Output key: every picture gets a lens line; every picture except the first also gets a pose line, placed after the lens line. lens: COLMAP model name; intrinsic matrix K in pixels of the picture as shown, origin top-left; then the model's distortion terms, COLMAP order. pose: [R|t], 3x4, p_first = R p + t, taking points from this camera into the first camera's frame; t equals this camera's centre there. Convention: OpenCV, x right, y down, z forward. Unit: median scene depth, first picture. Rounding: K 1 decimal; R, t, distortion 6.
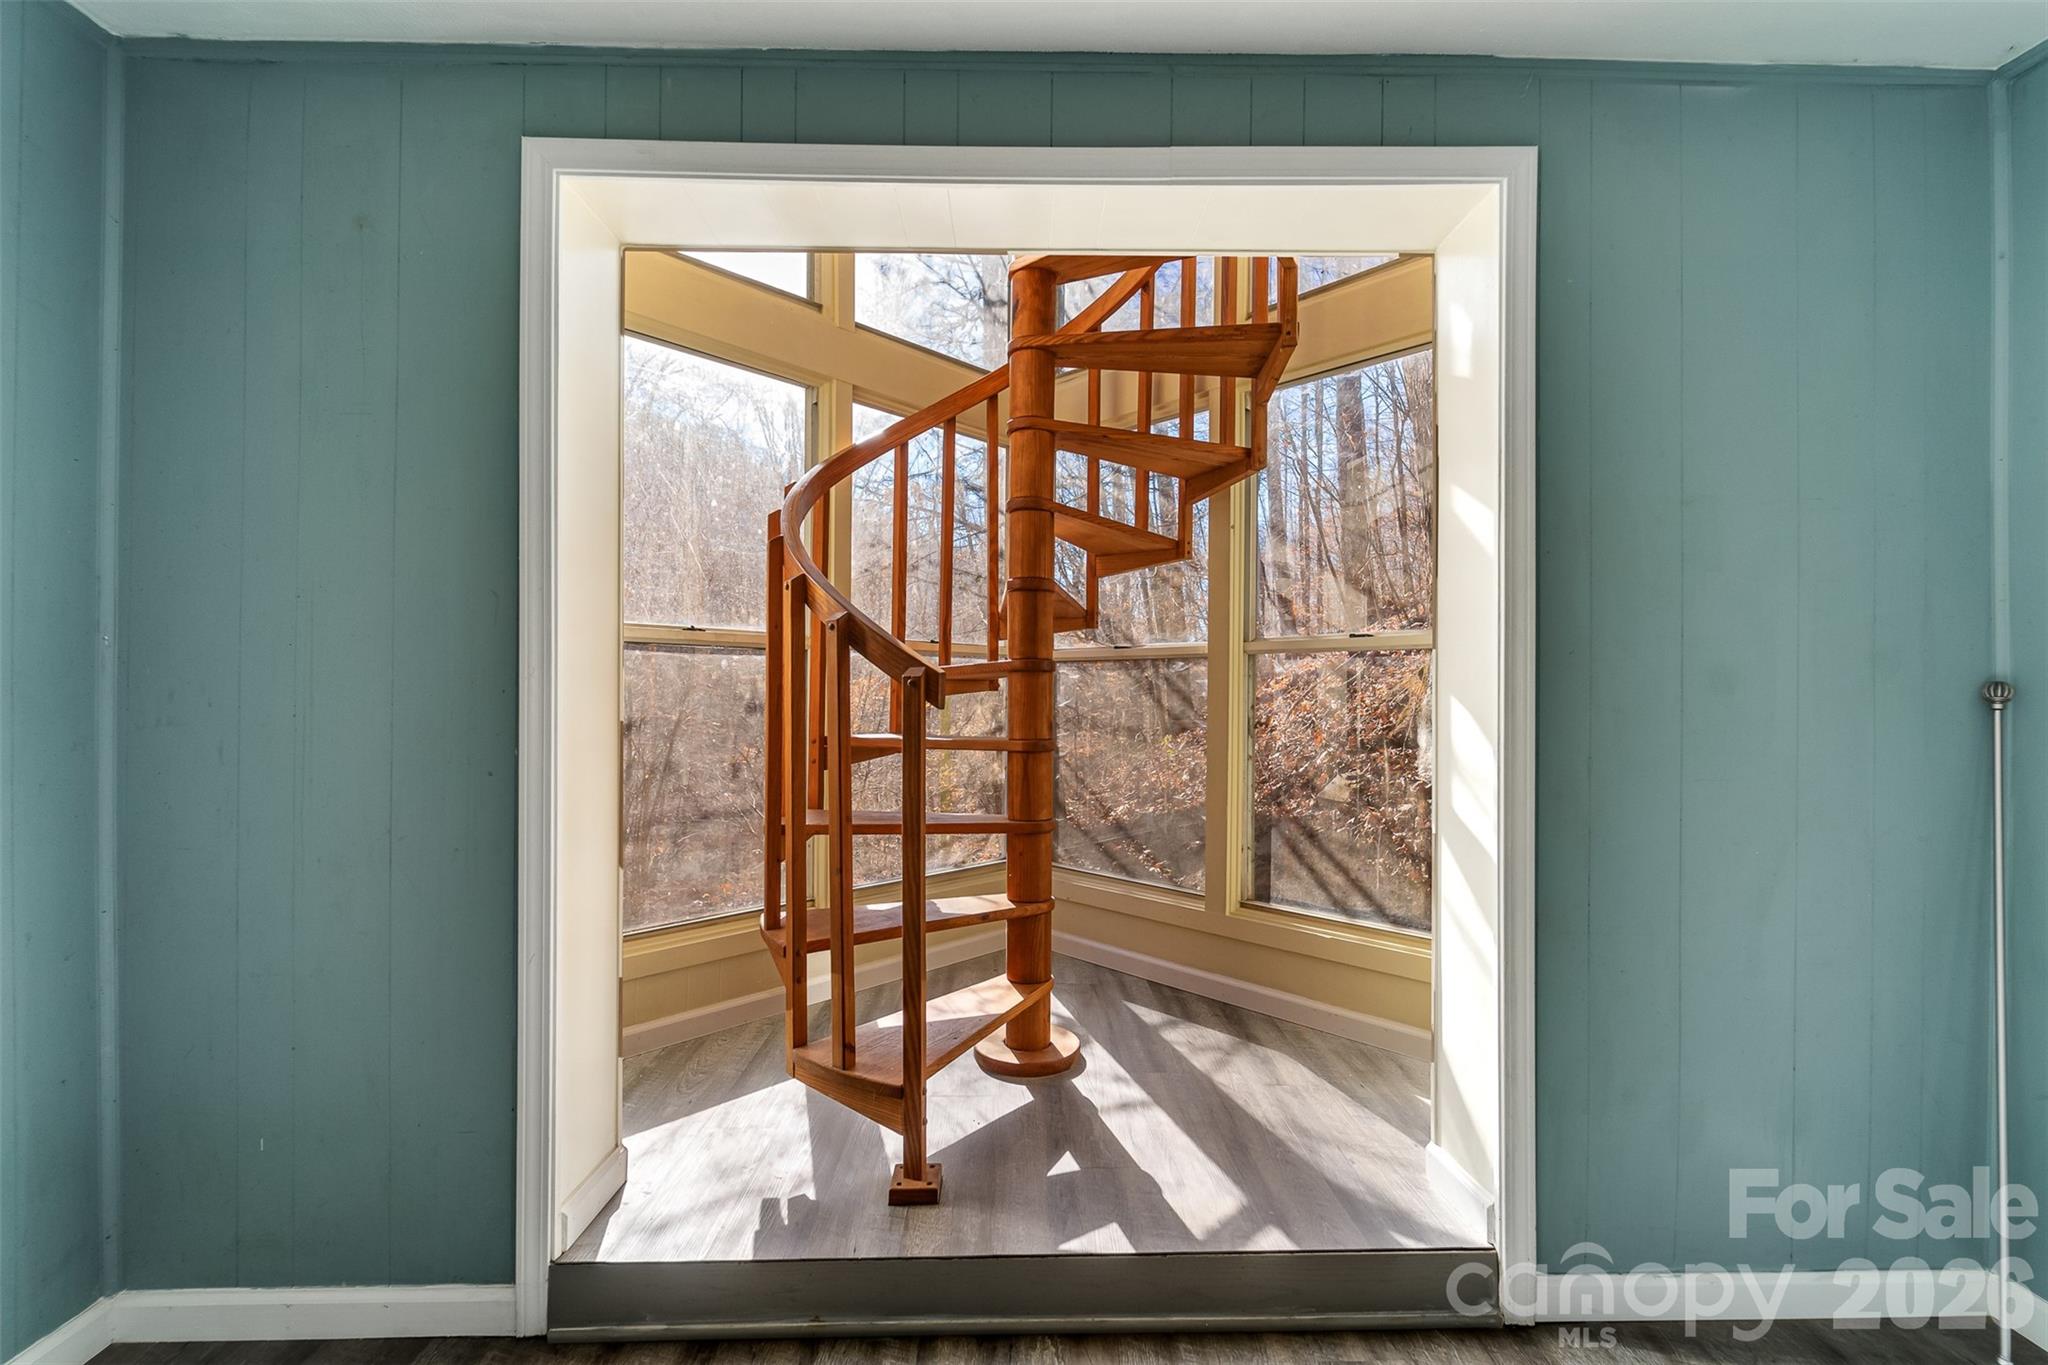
lens RADIAL K [[844.6, 0, 1024.3], [0, 844.6, 699.2], [0, 0, 1]] dist [0.011628, -0.007187]
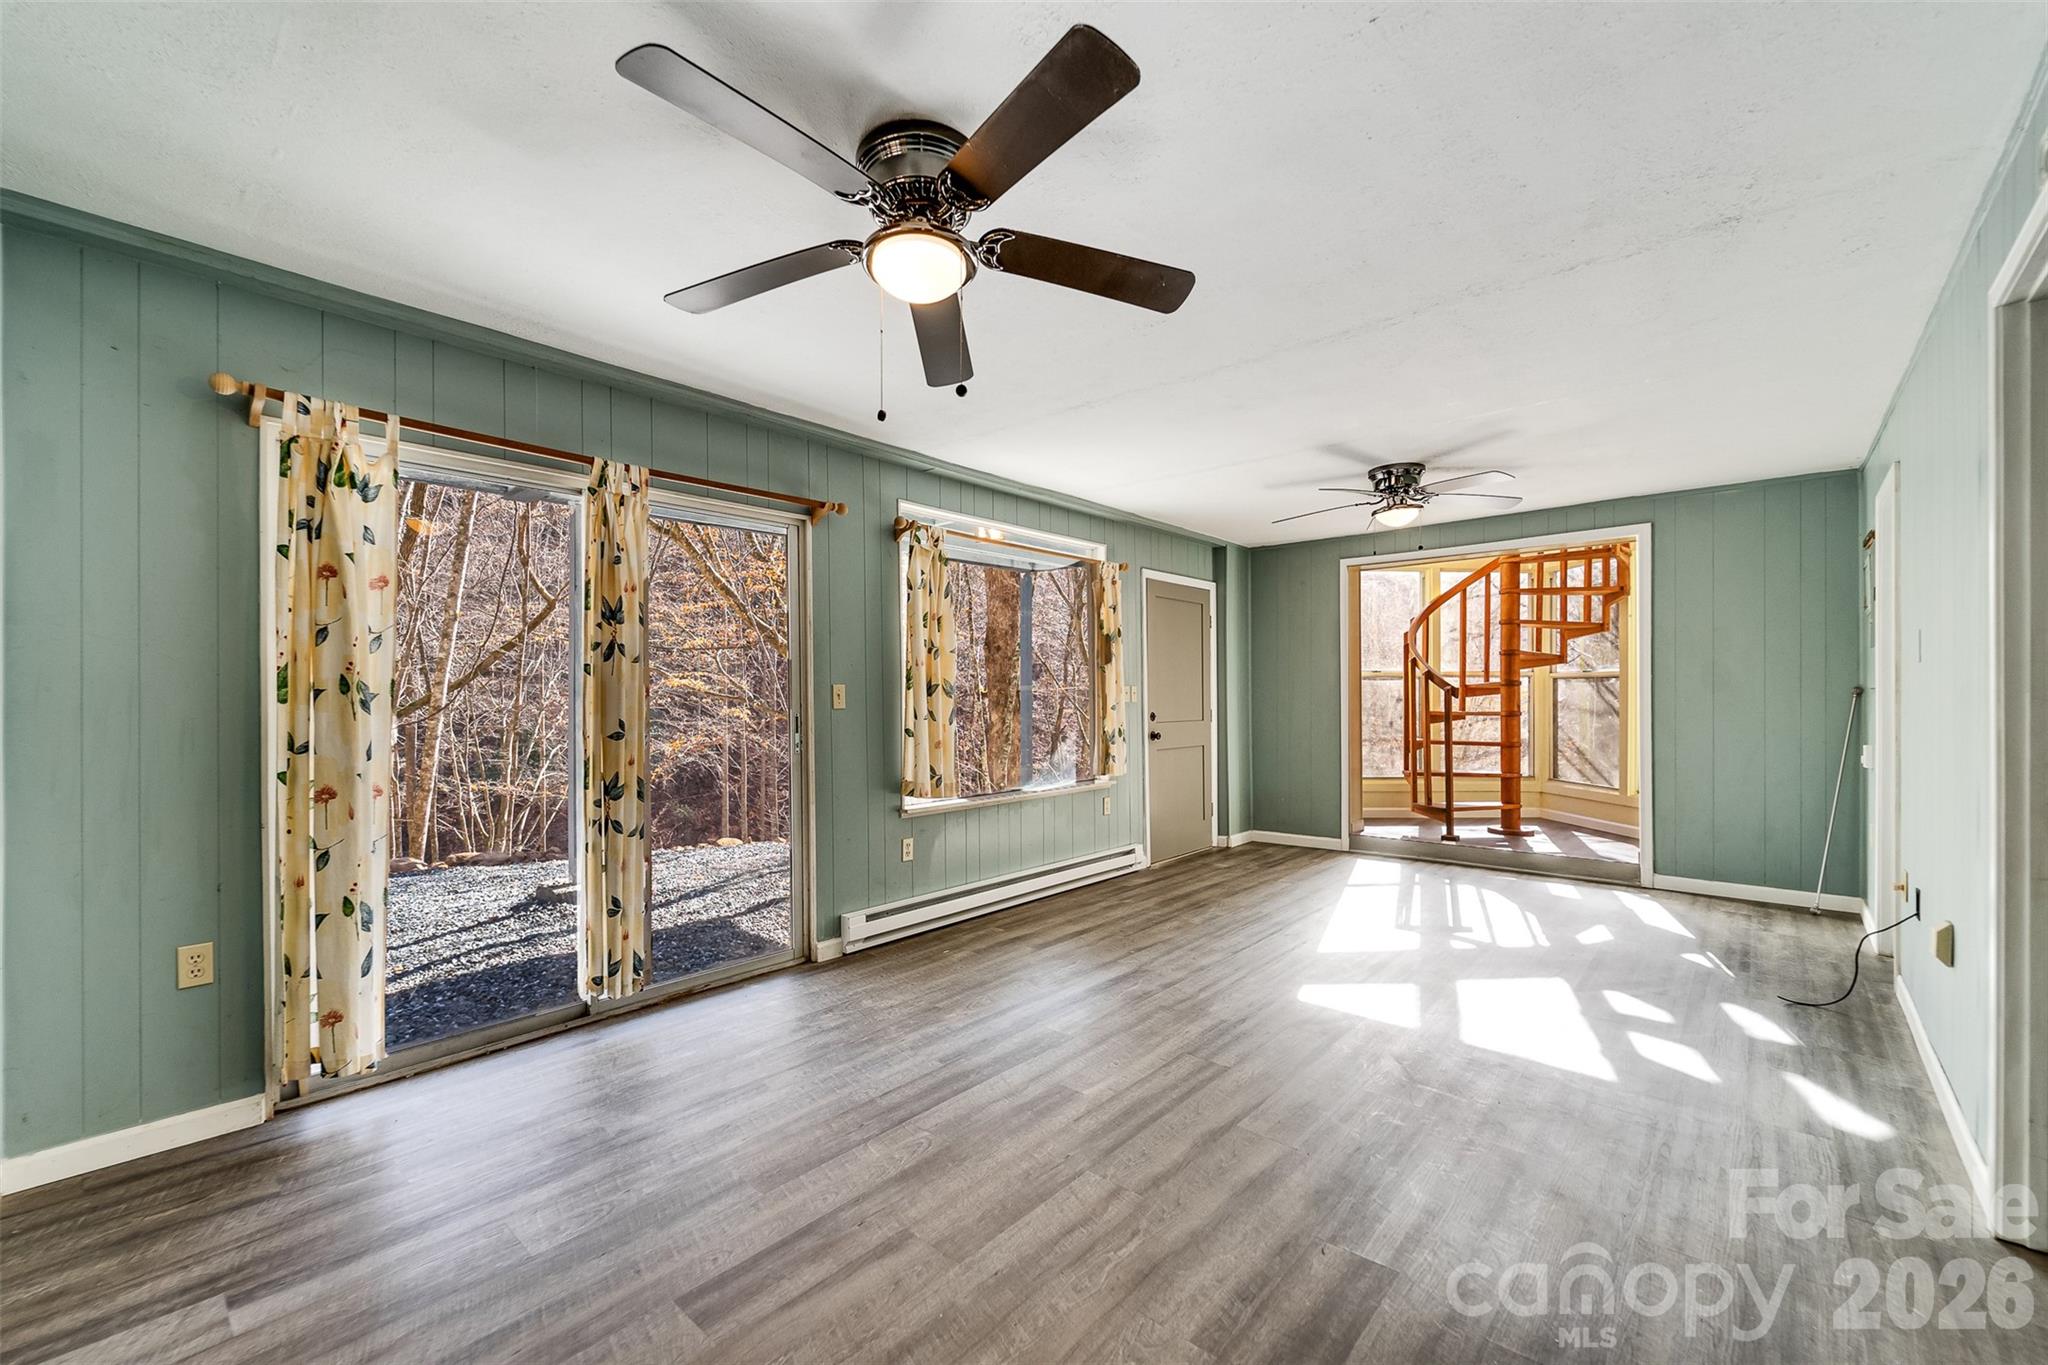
lens RADIAL K [[844.6, 0, 1024.3], [0, 844.6, 699.2], [0, 0, 1]] dist [0.011628, -0.007187]
pose [[0.746244, -0.009008, -0.665611, 0.589885], [0.007650, 0.999958, -0.004956, 0.009313], [0.665628, -0.001393, 0.746282, -1.827676]]
